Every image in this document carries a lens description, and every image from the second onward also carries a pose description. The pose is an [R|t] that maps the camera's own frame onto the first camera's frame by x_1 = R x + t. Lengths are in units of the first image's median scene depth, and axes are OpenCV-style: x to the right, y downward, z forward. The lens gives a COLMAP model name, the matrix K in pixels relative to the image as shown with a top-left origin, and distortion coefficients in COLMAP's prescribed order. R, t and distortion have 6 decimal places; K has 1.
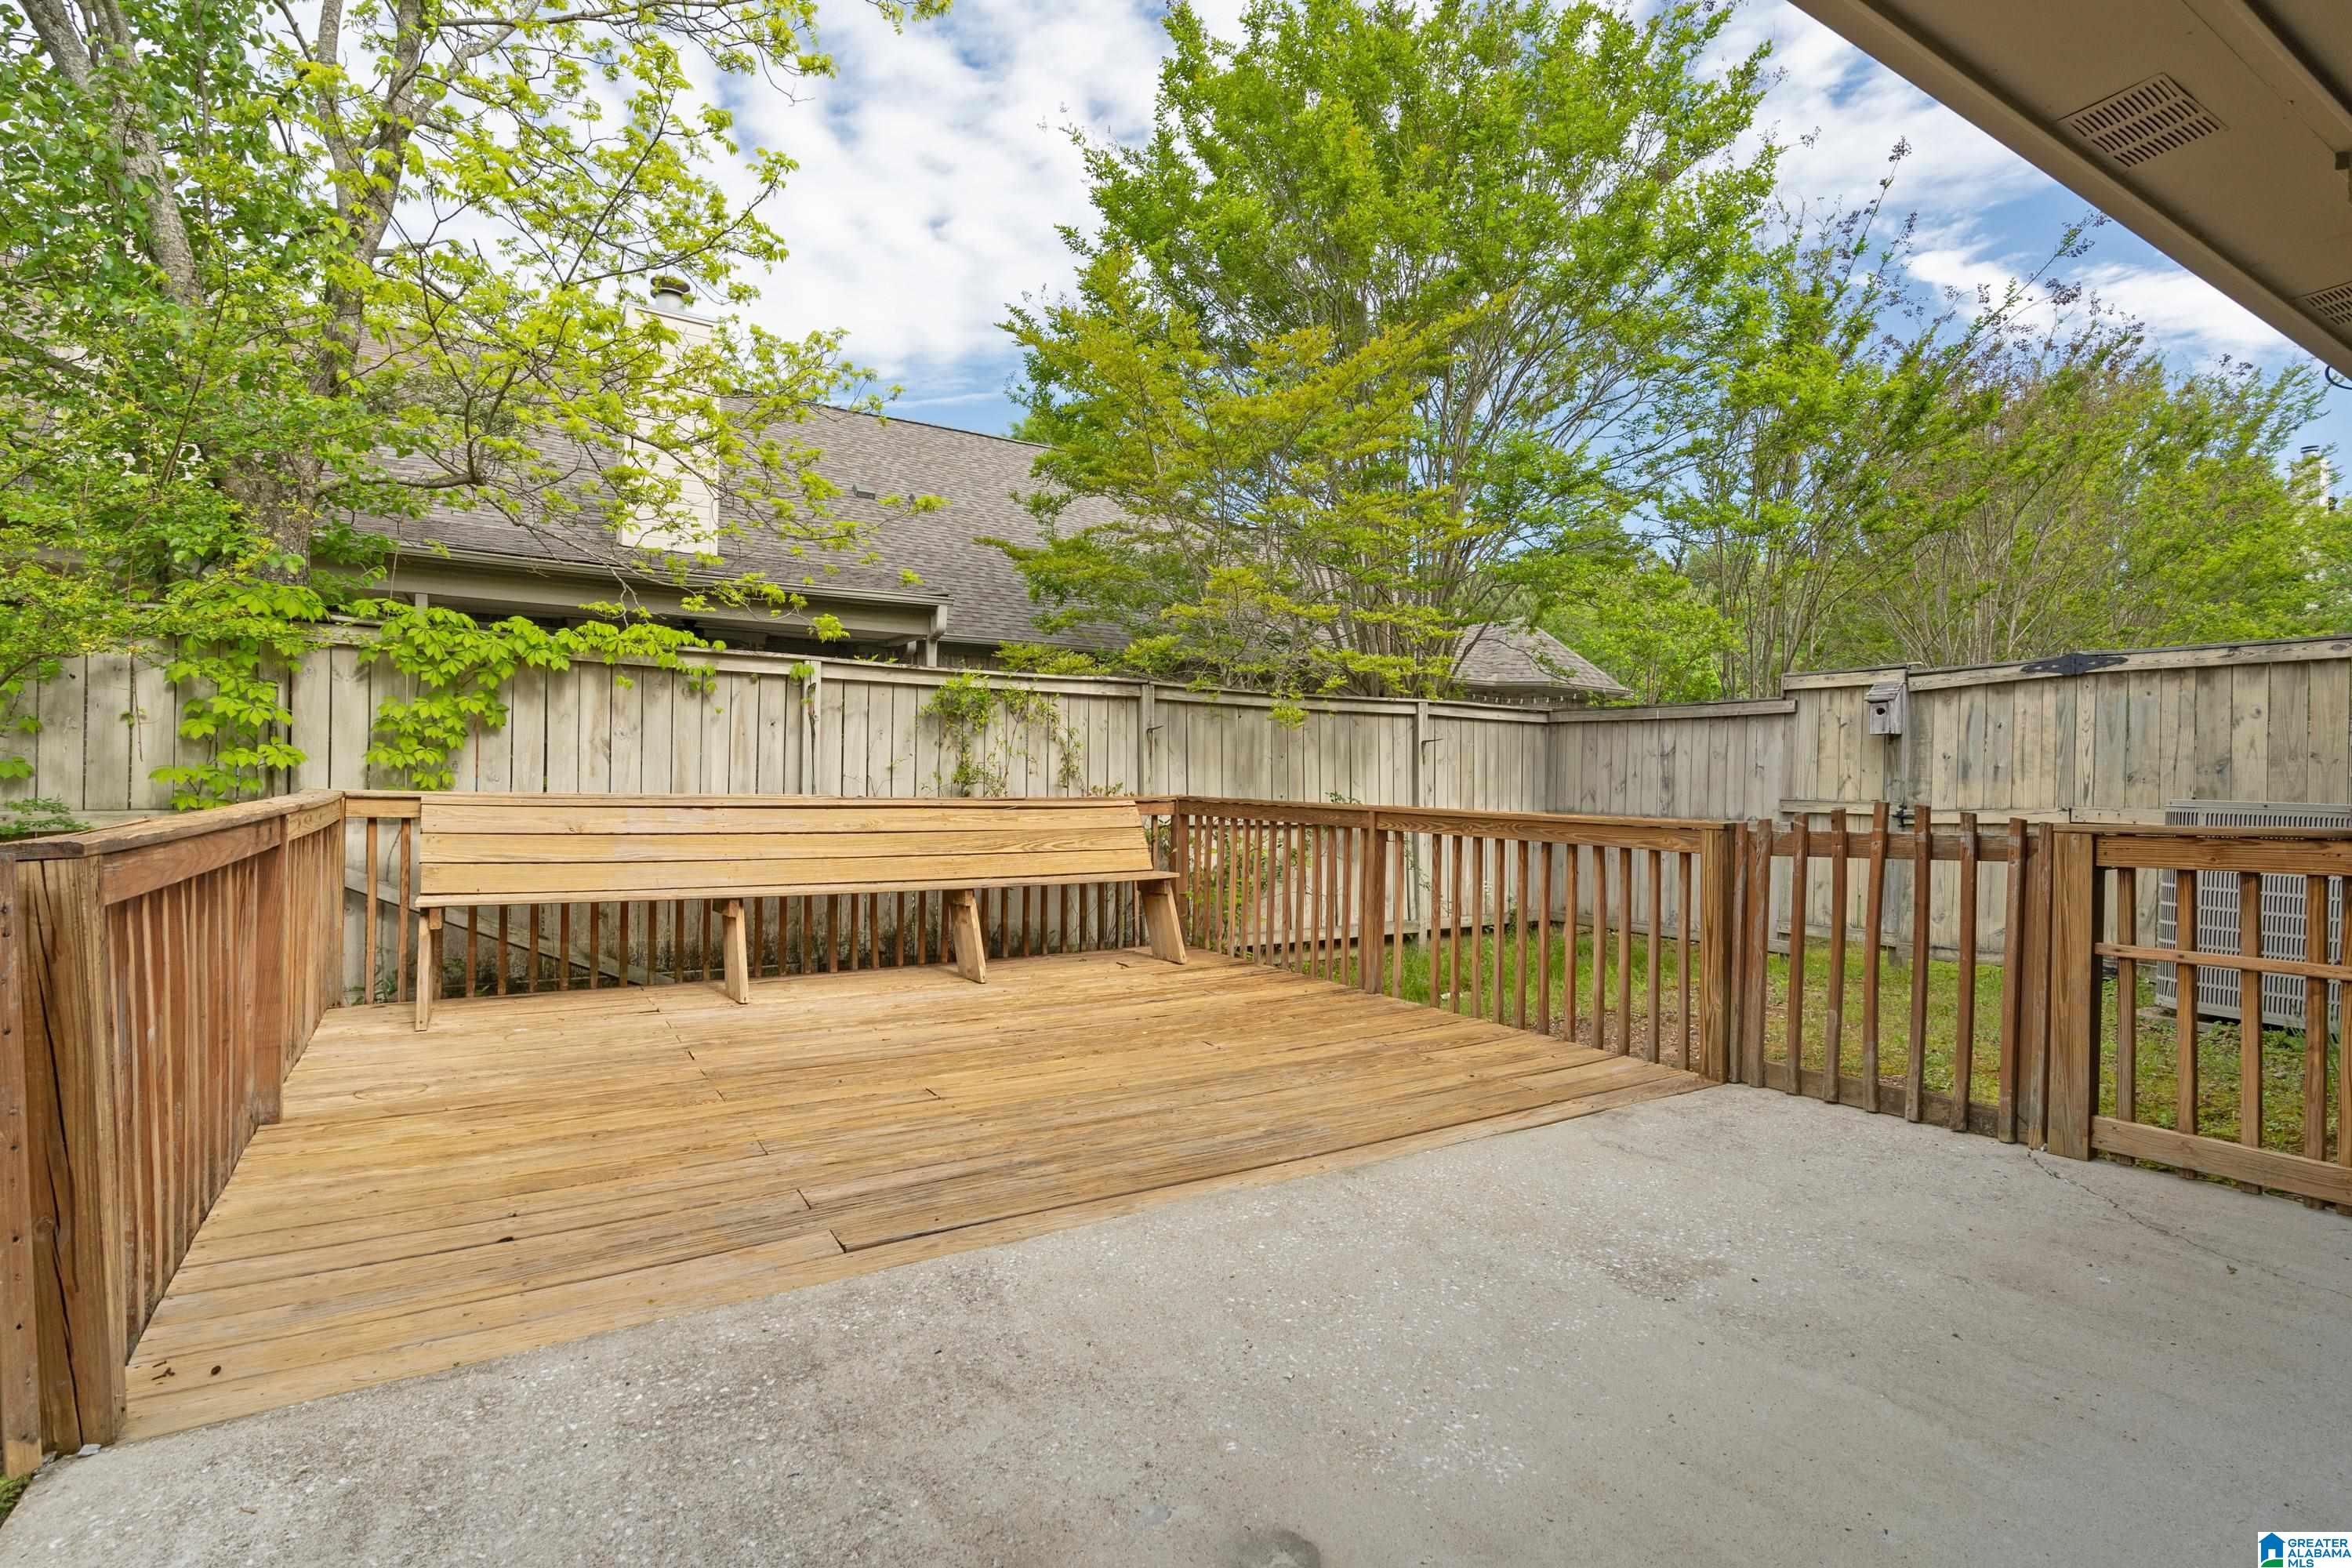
lens RADIAL K [[1124.0, 0, 1177.5], [0, 1124.0, 811.8], [0, 0, 1]] dist [-0.010785, 0.005304]
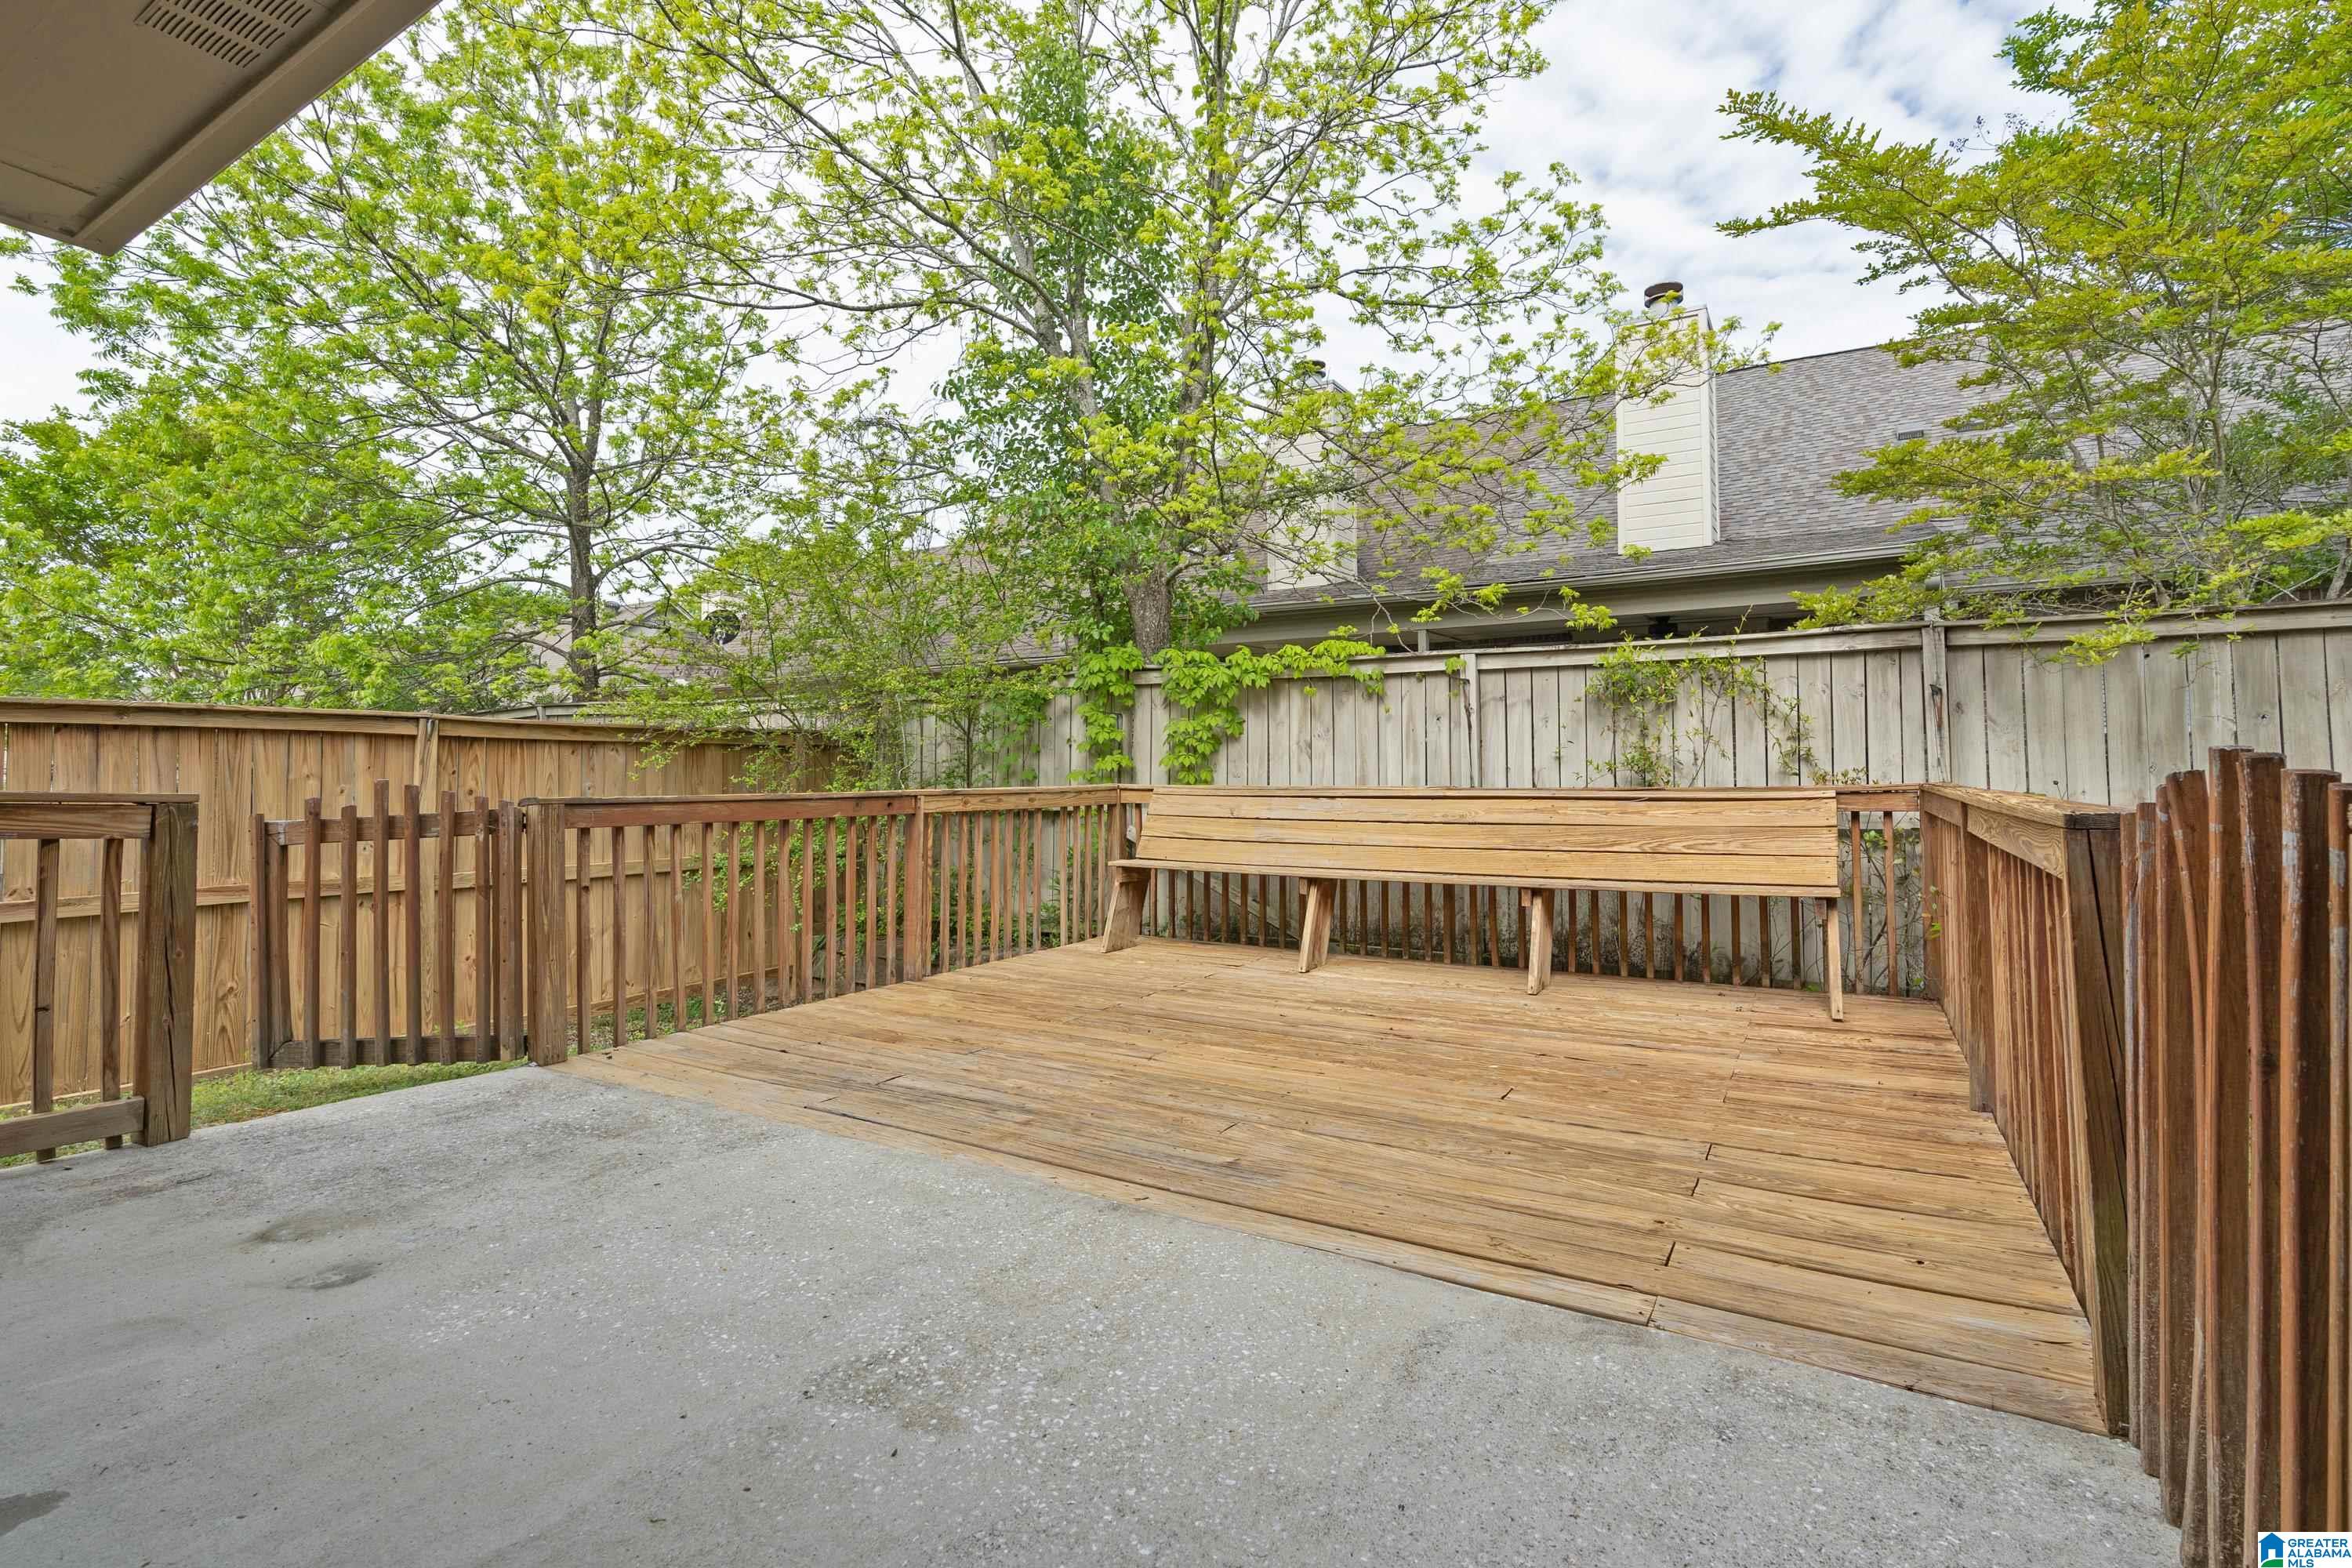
lens RADIAL K [[1117.3, 0, 1172.4], [0, 1117.3, 778.4], [0, 0, 1]] dist [-0.010250, 0.004959]
pose [[0.443106, -0.016261, -0.896322, 0.756660], [-0.013749, 0.999595, -0.024932, 0.010659], [0.896364, 0.023371, 0.442703, 0.523322]]
